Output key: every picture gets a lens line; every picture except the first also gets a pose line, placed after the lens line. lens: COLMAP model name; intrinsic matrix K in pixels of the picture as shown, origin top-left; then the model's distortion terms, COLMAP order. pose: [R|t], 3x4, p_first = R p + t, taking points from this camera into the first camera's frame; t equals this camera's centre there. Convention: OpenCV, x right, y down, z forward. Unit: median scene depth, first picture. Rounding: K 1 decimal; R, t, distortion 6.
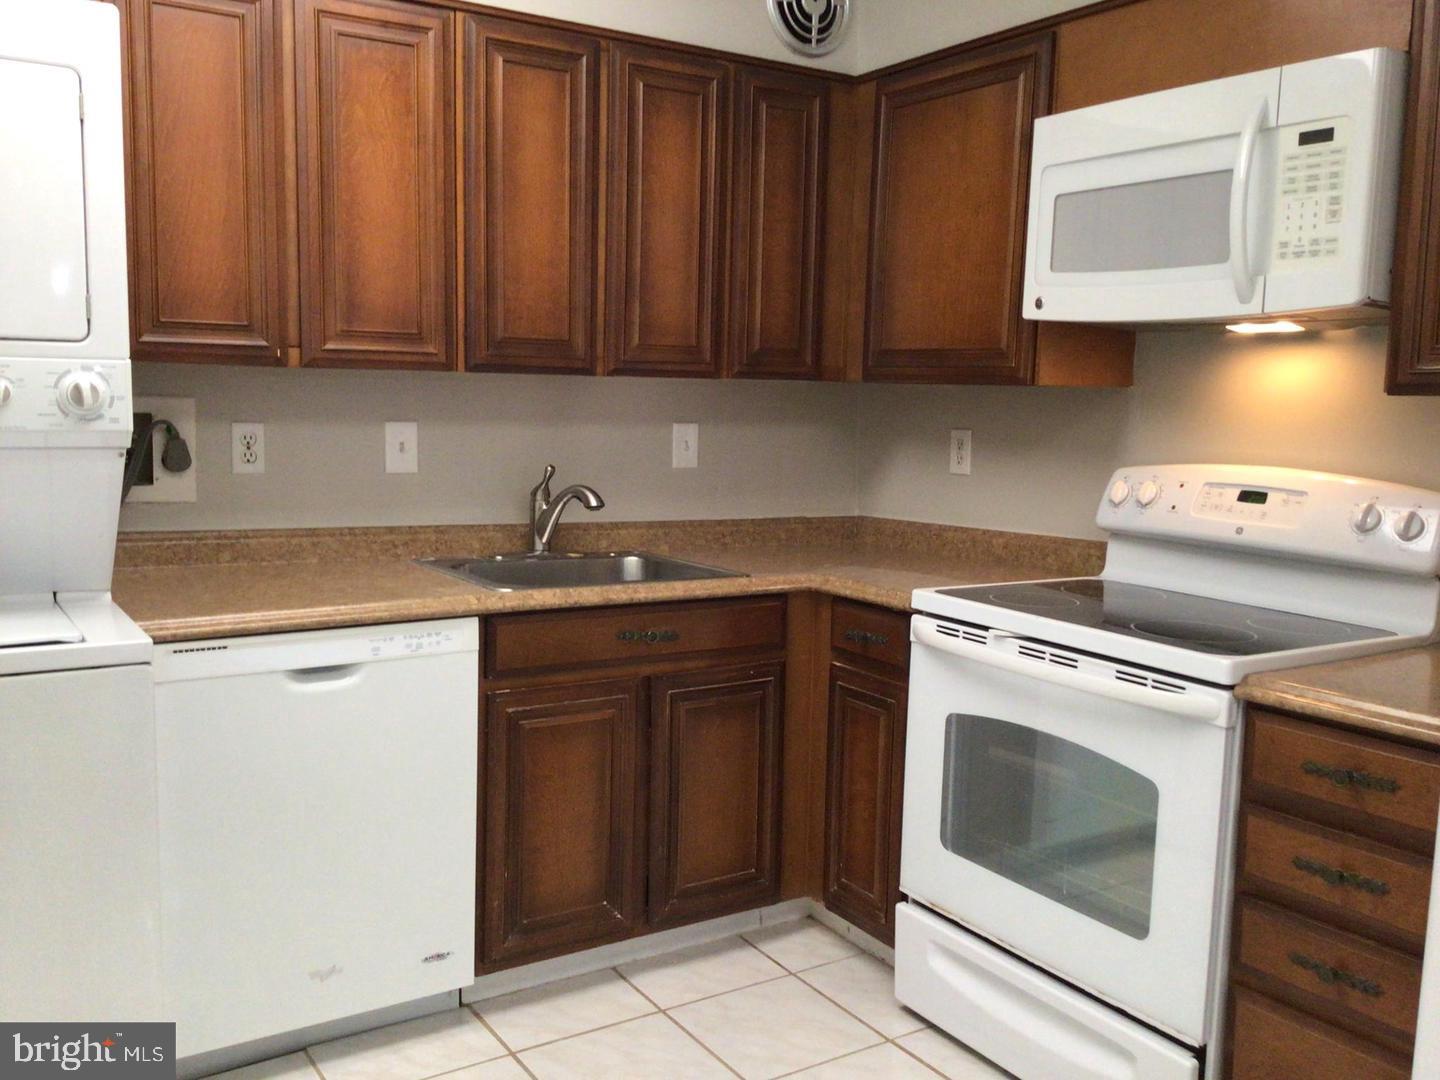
lens RADIAL K [[1295.5, 0, 741.3], [0, 1295.5, 542.4], [0, 0, 1]] dist [0.138461, -0.245448]
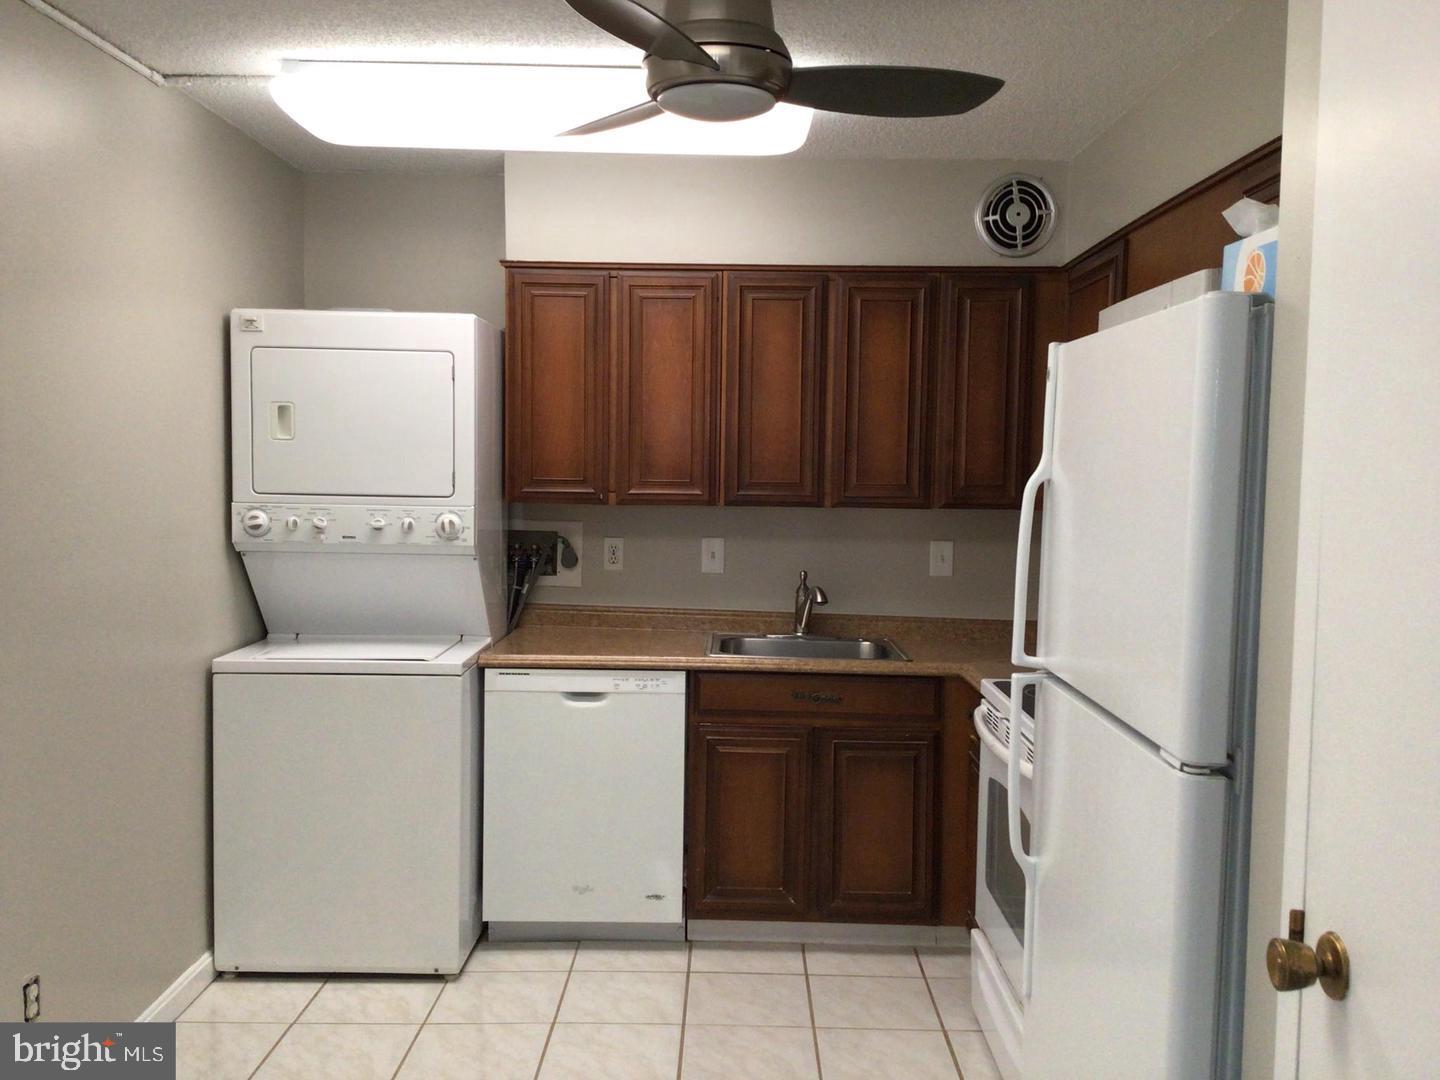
lens RADIAL K [[1295.5, 0, 741.3], [0, 1295.5, 542.4], [0, 0, 1]] dist [0.138461, -0.245448]
pose [[0.833972, 0.024284, -0.551272, 0.612368], [-0.062510, 0.996758, -0.050657, -0.017350], [0.548255, 0.076706, 0.832786, -0.202613]]
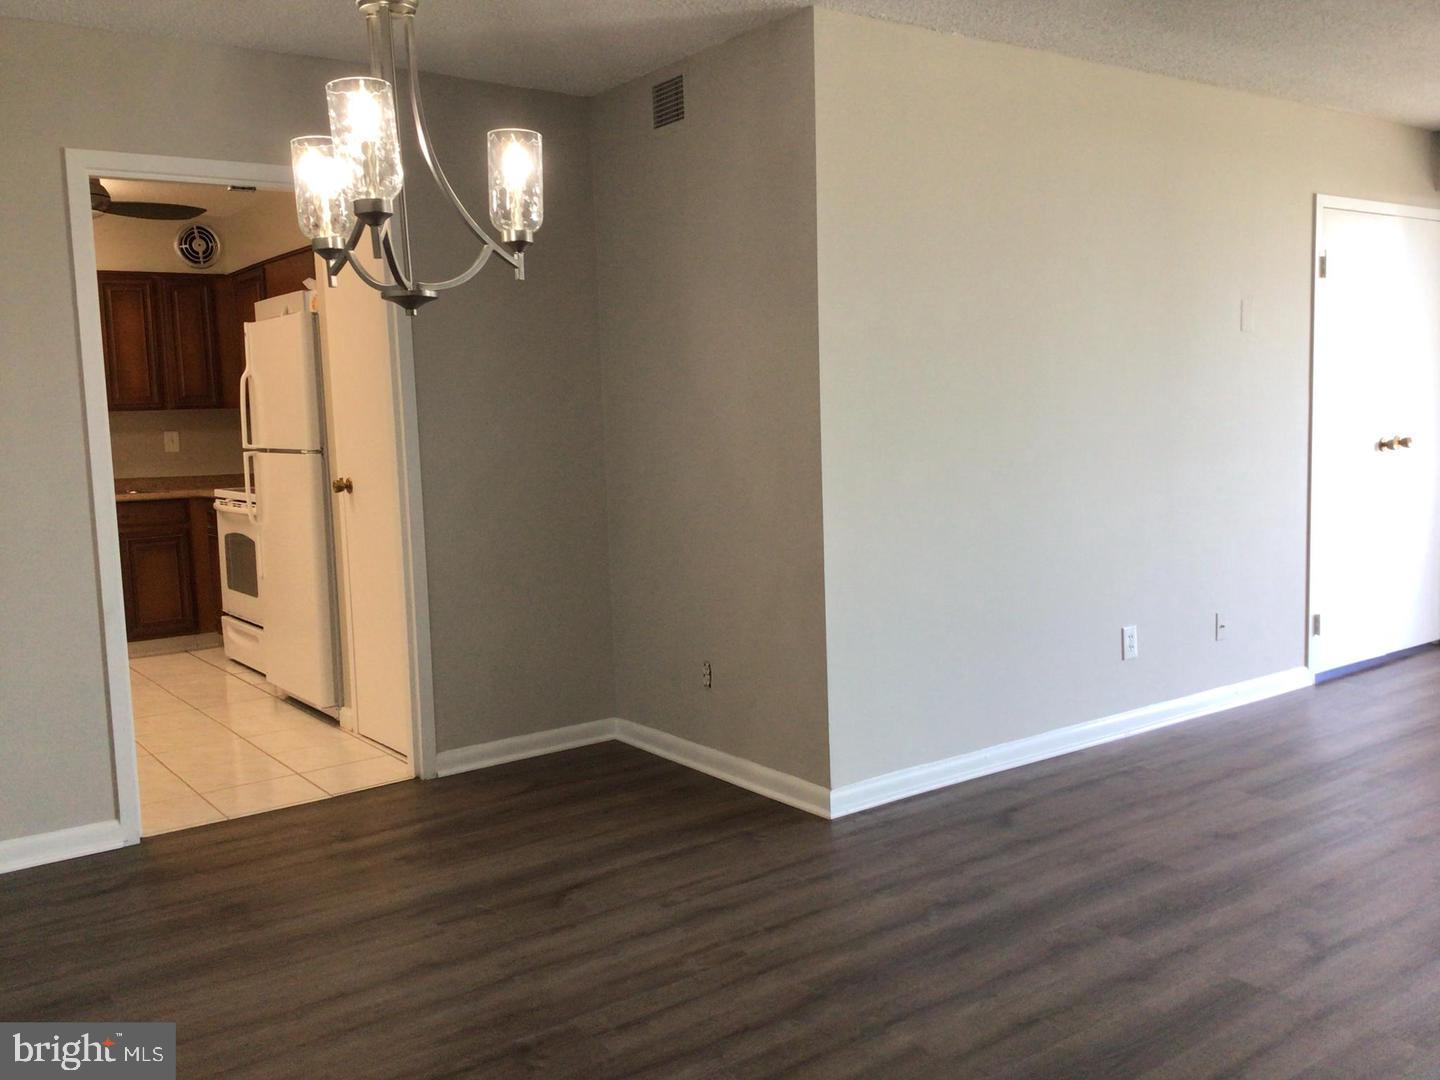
lens RADIAL K [[1295.5, 0, 741.3], [0, 1295.5, 542.4], [0, 0, 1]] dist [0.138461, -0.245448]
pose [[0.997210, -0.062116, 0.041404, 0.995450], [0.062902, 0.997858, -0.017954, 0.238350], [-0.040200, 0.020508, 0.998981, -1.524227]]
